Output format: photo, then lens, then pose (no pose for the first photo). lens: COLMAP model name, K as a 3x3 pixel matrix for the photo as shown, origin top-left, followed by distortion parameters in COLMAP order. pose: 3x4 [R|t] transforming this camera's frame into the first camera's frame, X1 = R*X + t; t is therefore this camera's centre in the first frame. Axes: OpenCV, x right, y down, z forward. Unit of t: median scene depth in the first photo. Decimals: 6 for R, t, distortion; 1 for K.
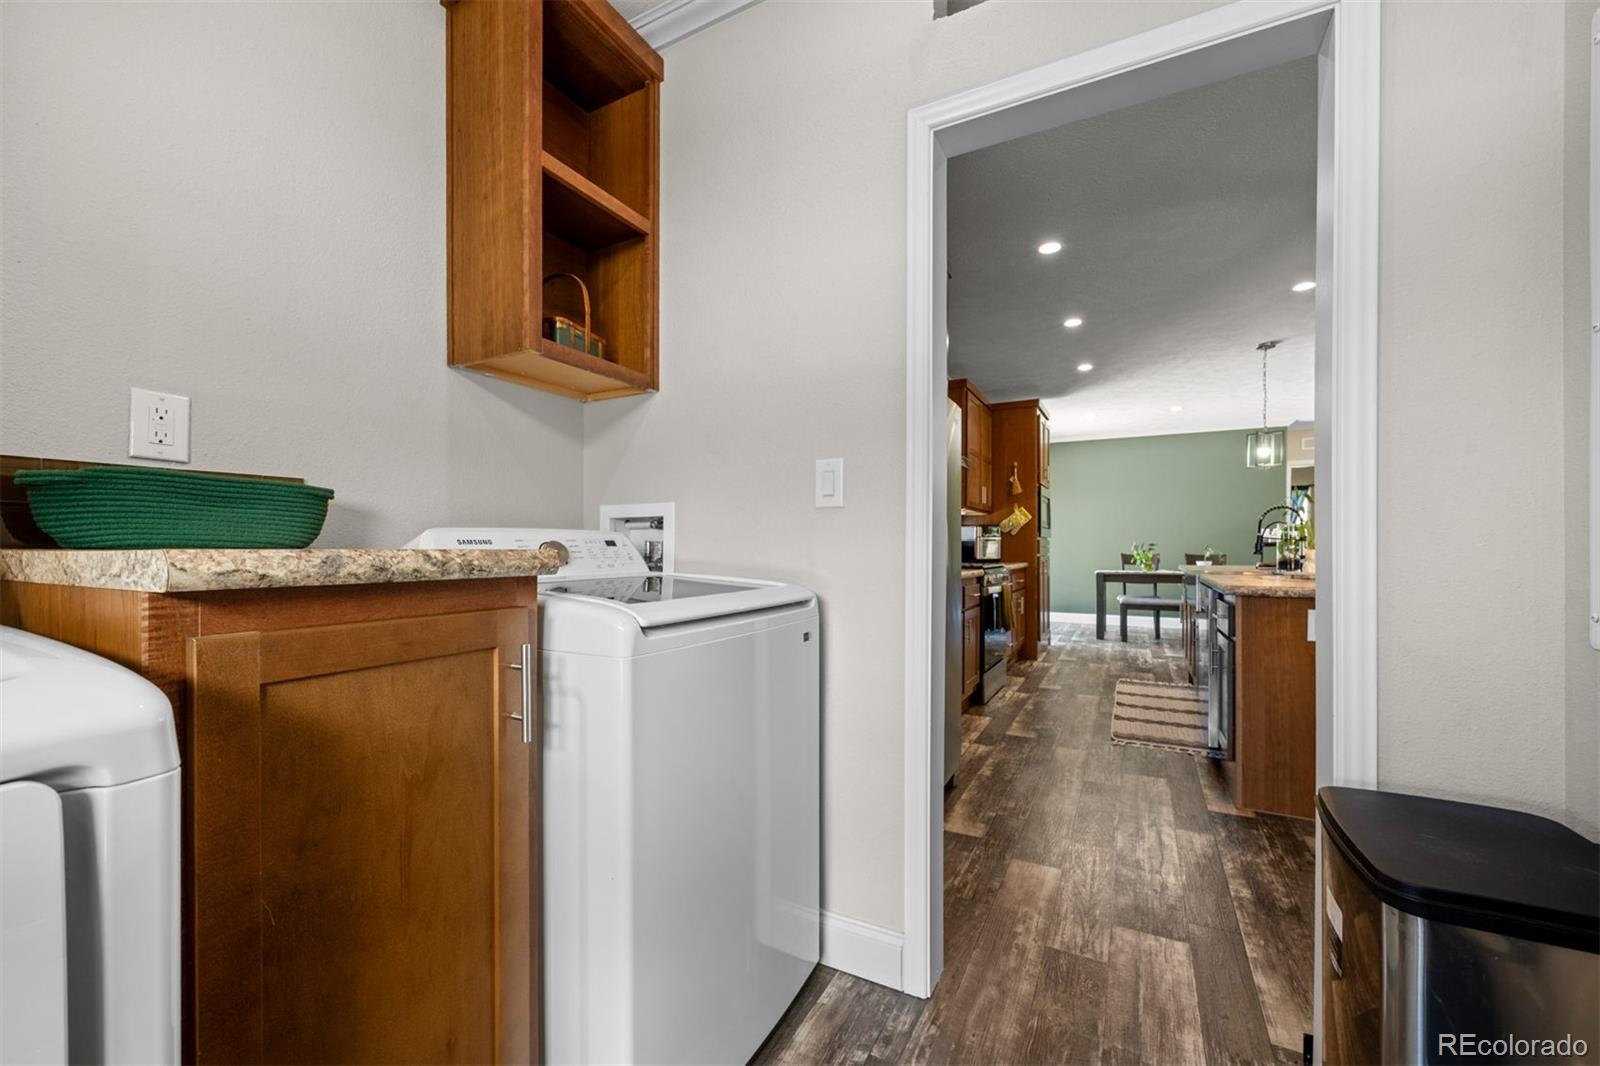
lens RADIAL K [[634.1, 0, 794.3], [0, 634.1, 551.3], [0, 0, 1]] dist [0.000151, -0.001178]
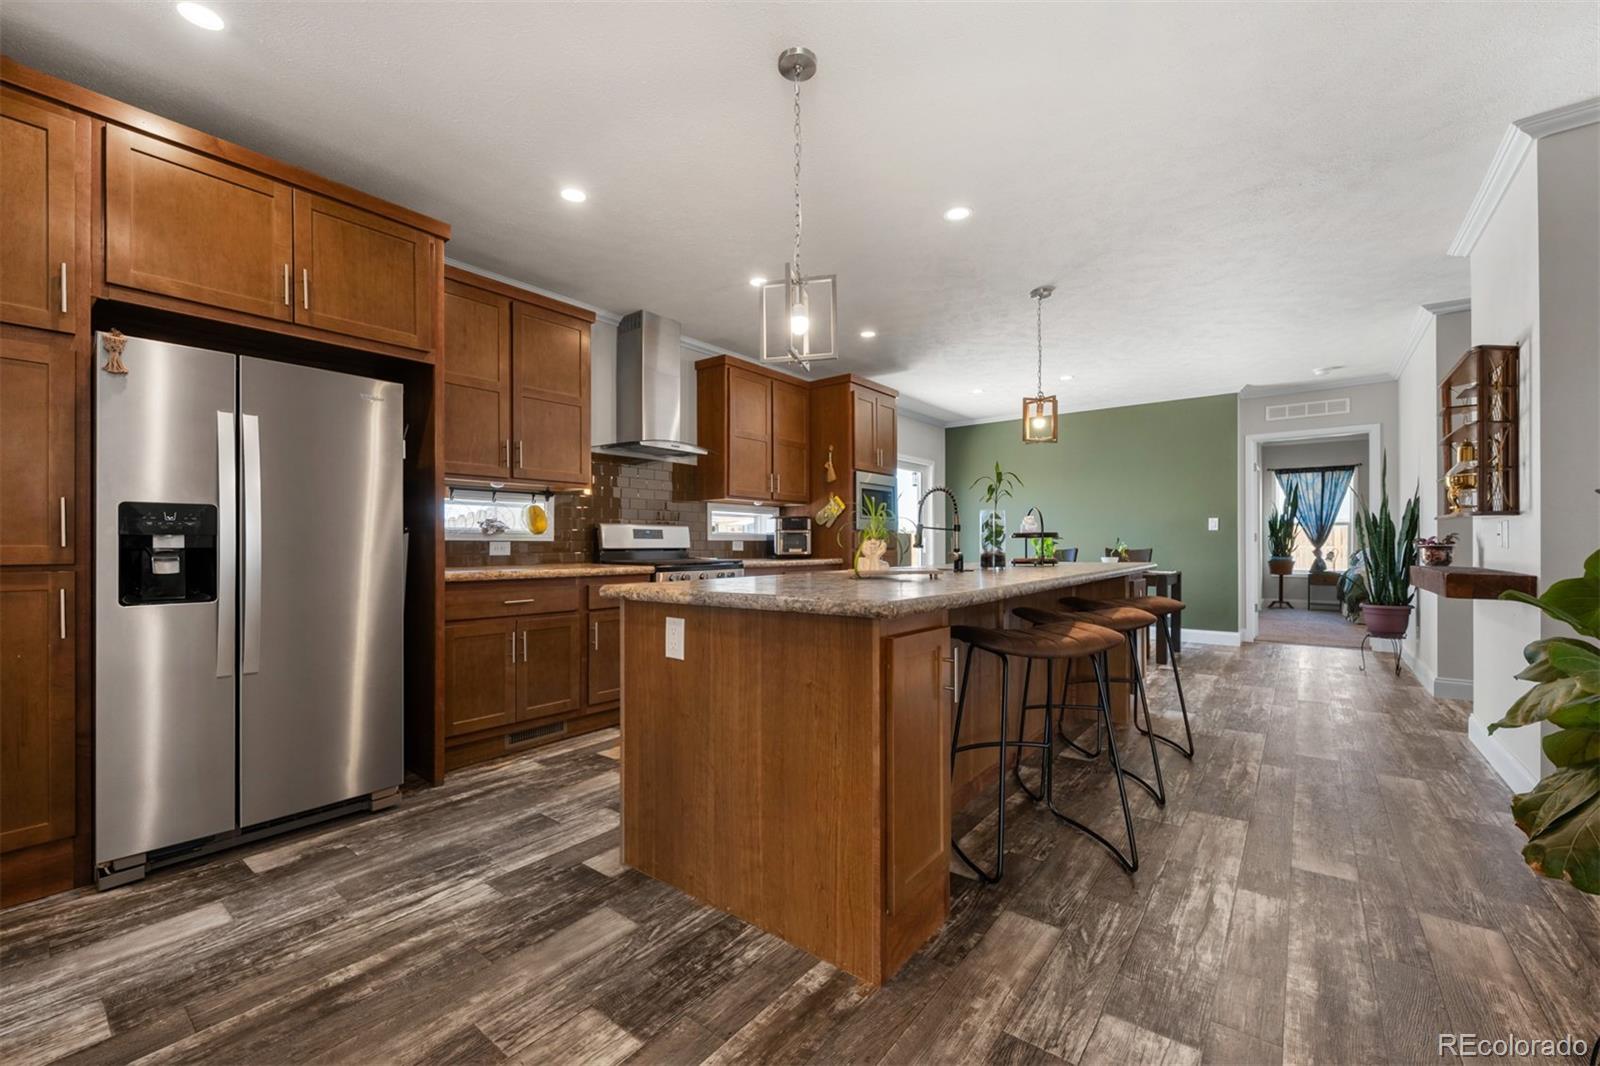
lens RADIAL K [[634.1, 0, 801.6], [0, 634.1, 548.1], [0, 0, 1]] dist [0.000151, -0.001178]
pose [[0.983737, -0.004644, -0.179556, 0.247805], [0.005246, 0.999982, 0.002877, 0.000380], [0.179540, -0.003773, 0.983743, 0.134438]]
